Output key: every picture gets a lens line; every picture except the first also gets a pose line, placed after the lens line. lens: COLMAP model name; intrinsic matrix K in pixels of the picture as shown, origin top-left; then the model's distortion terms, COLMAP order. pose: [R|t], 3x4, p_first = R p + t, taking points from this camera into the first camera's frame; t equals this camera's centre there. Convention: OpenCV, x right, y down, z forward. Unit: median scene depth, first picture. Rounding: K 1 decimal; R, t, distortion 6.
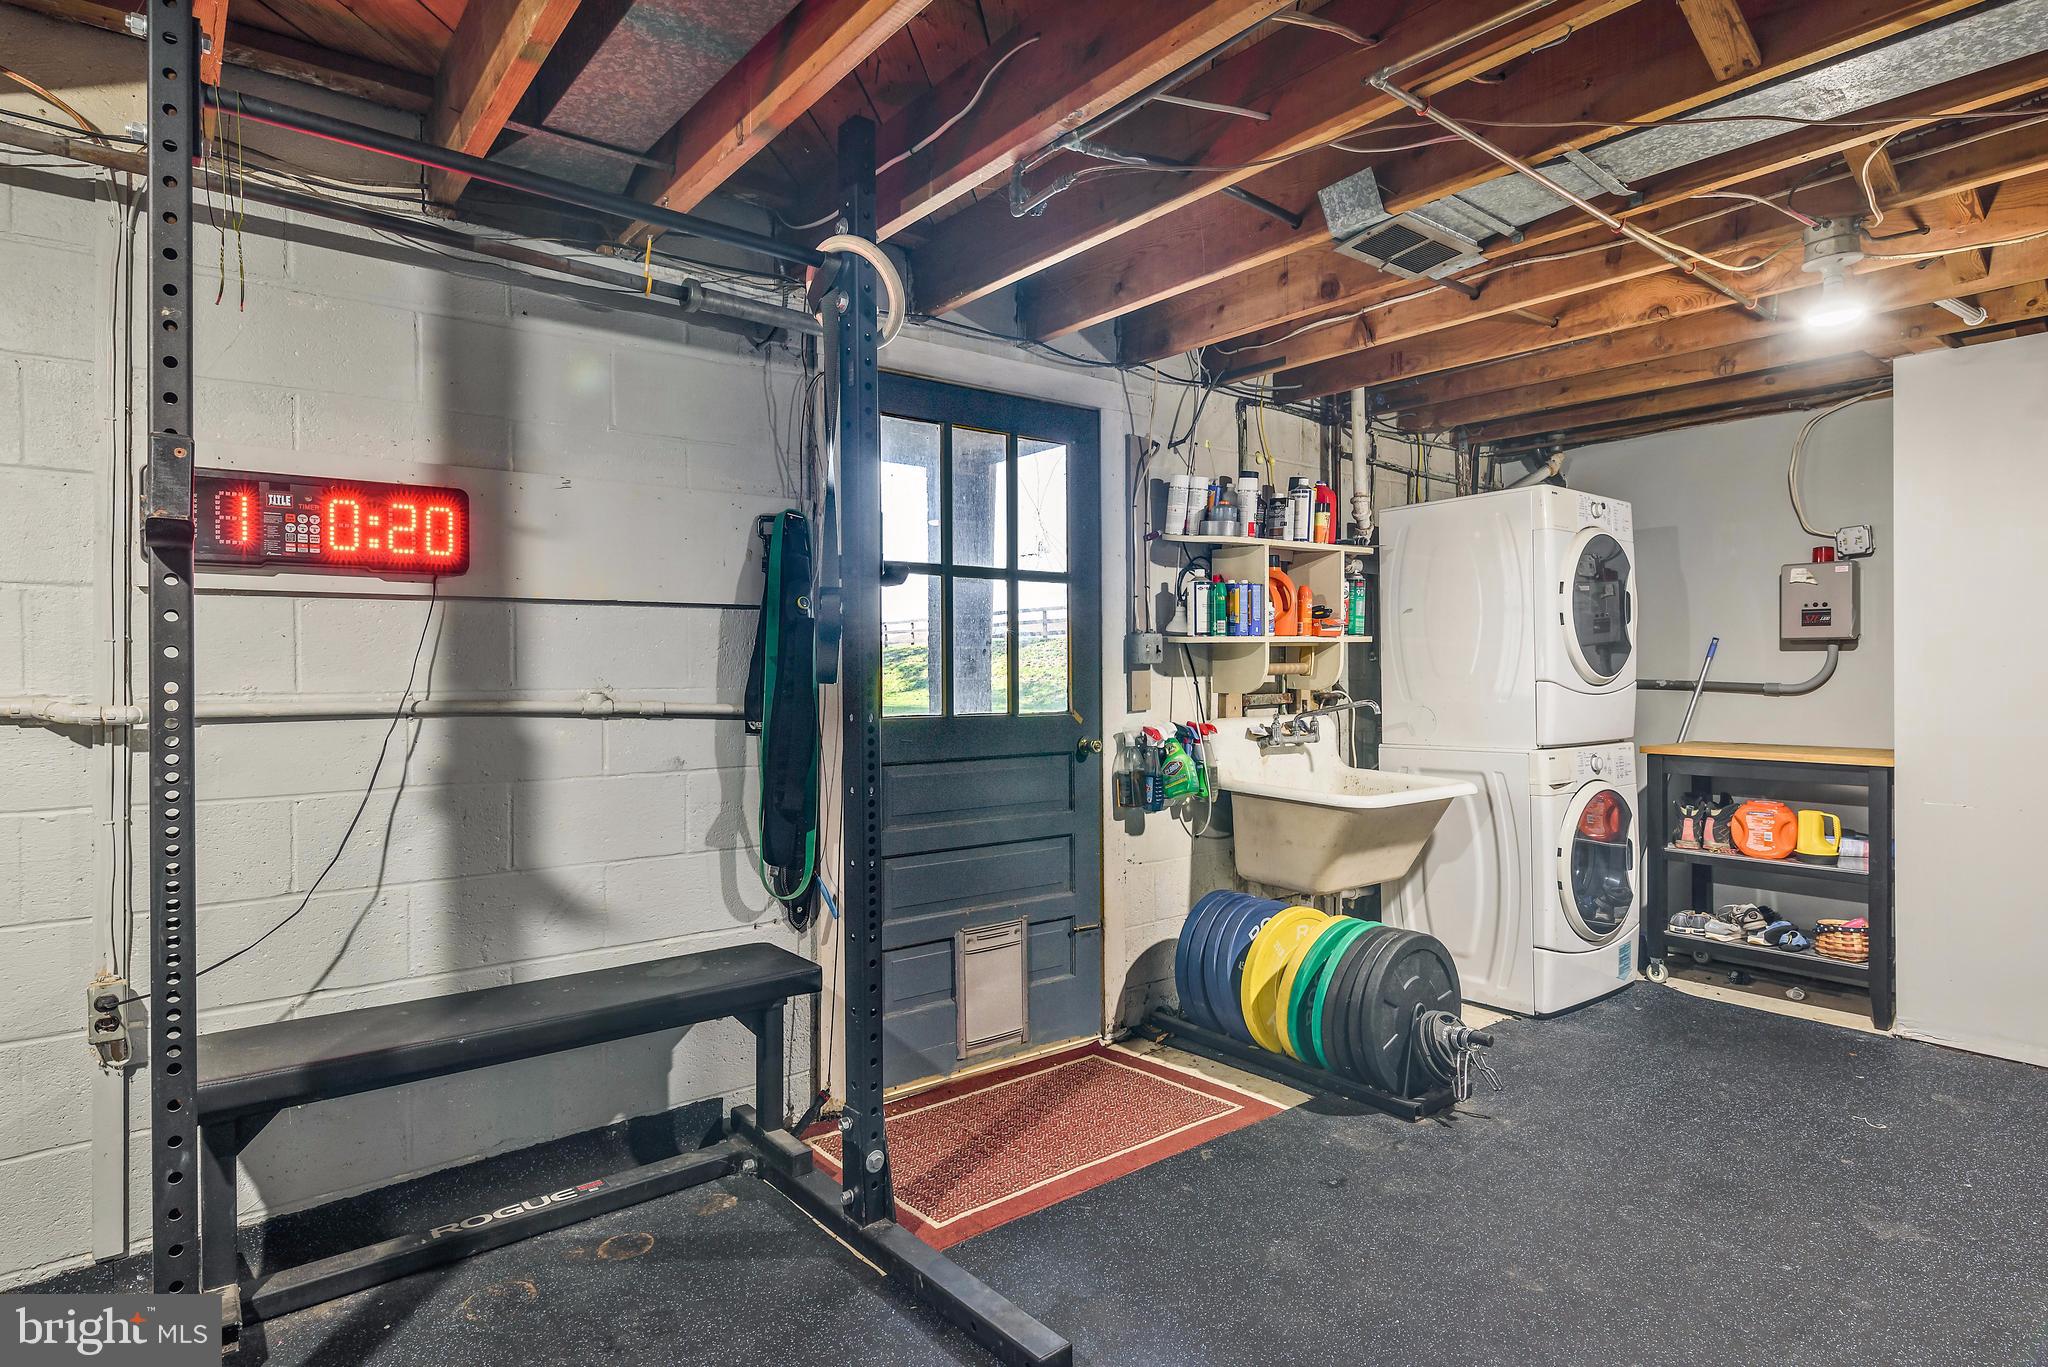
lens RADIAL K [[1082.6, 0, 1031.4], [0, 1082.6, 678.1], [0, 0, 1]] dist [-0.001379, -0.000601]
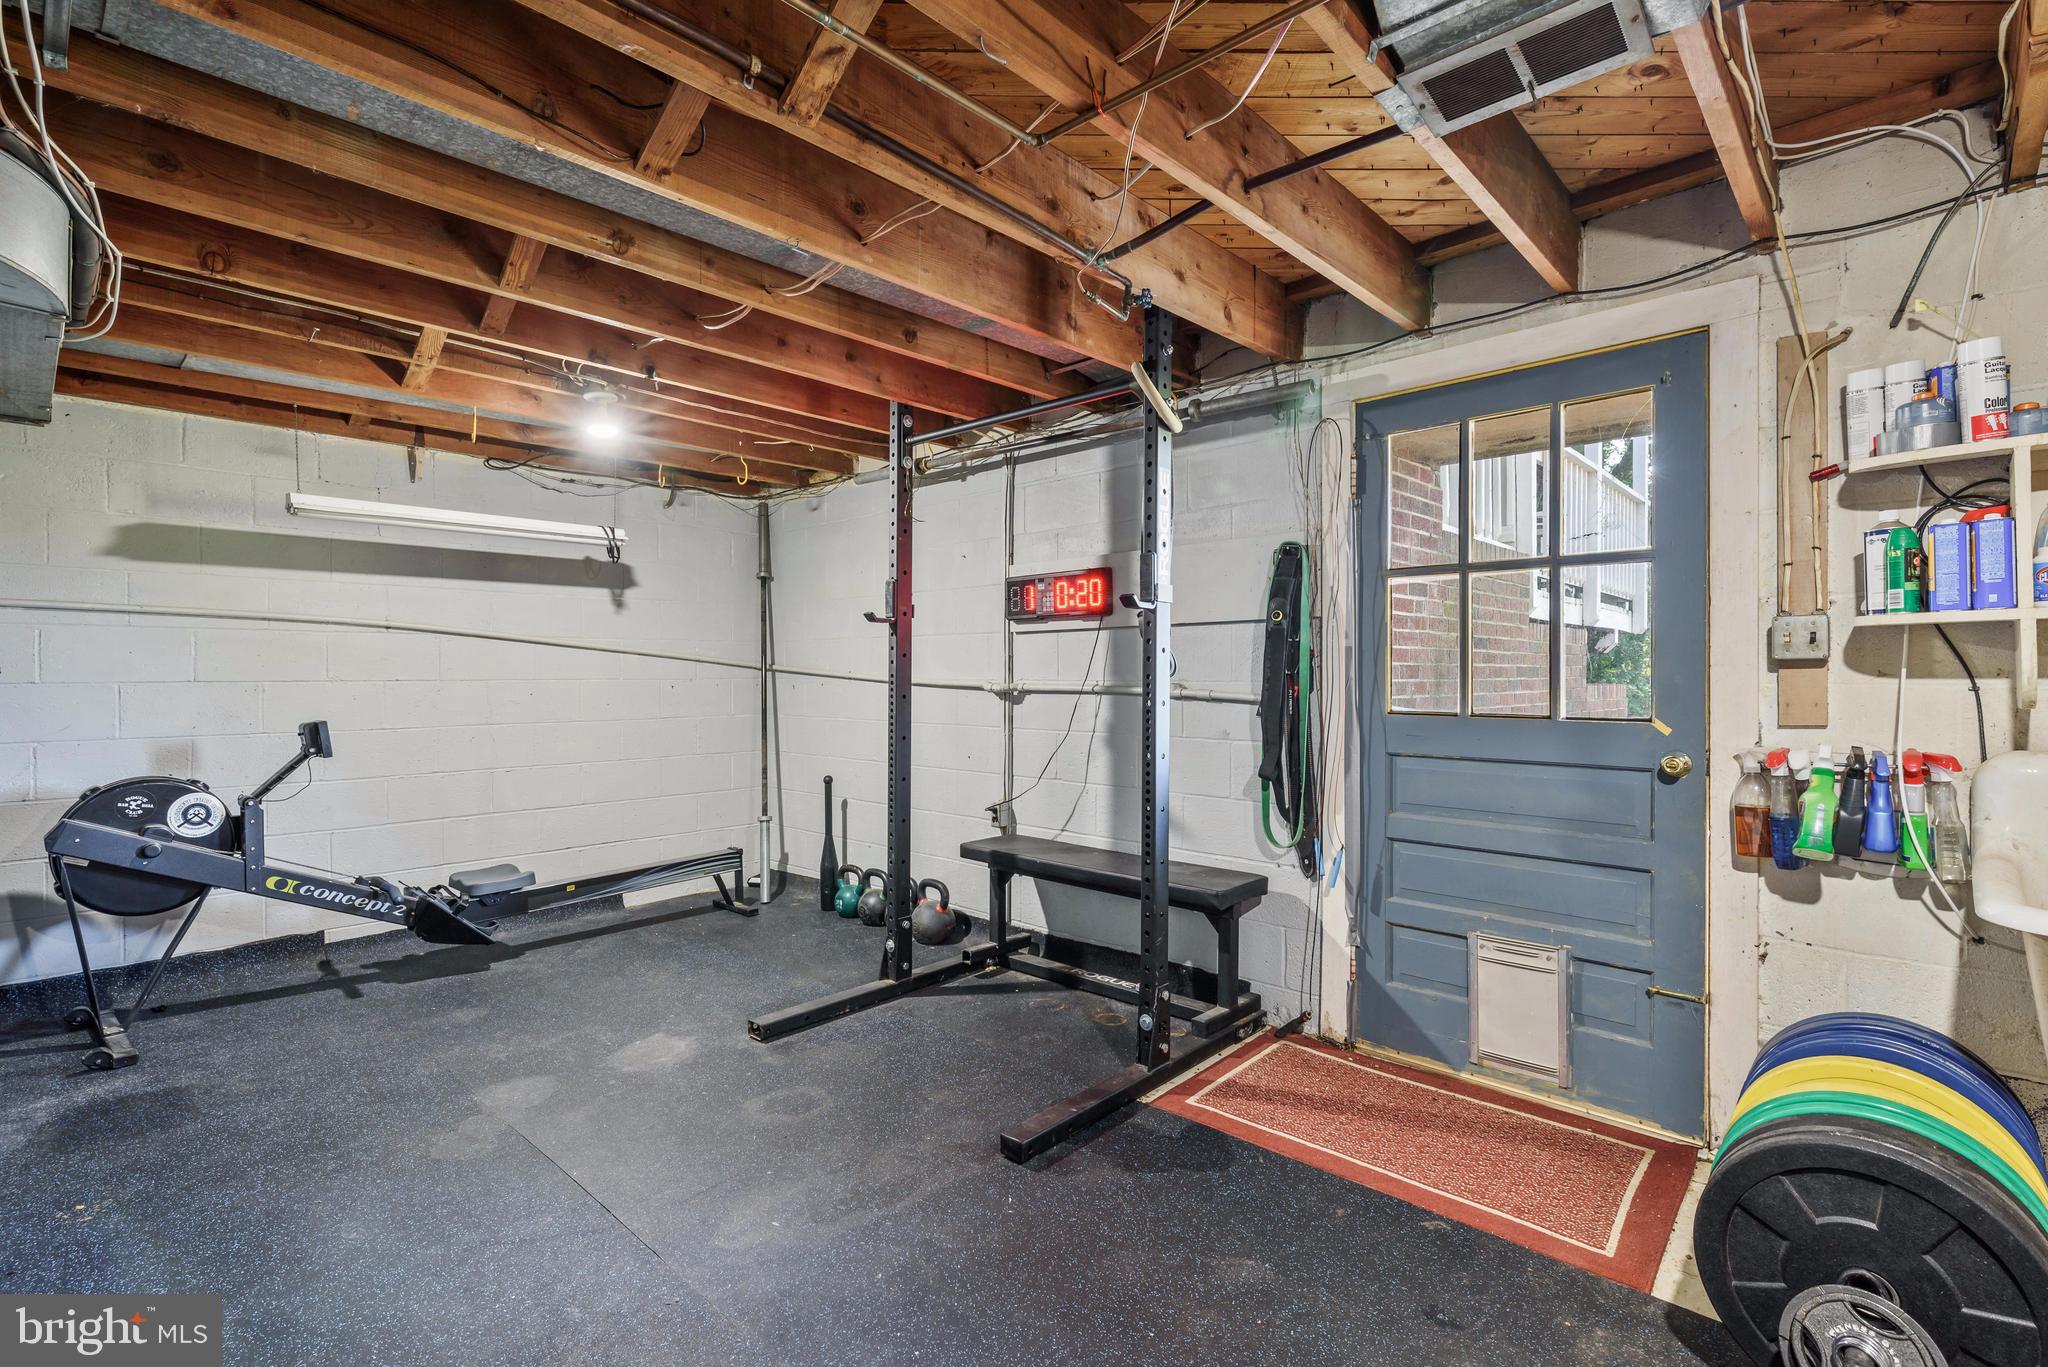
lens RADIAL K [[944.6, 0, 1022.8], [0, 944.6, 672.7], [0, 0, 1]] dist [0.000785, 0.000059]
pose [[0.138724, 0.007099, -0.990306, 0.826942], [-0.002854, 0.999973, 0.006769, -0.008950], [0.990327, 0.001888, 0.138741, 0.538634]]
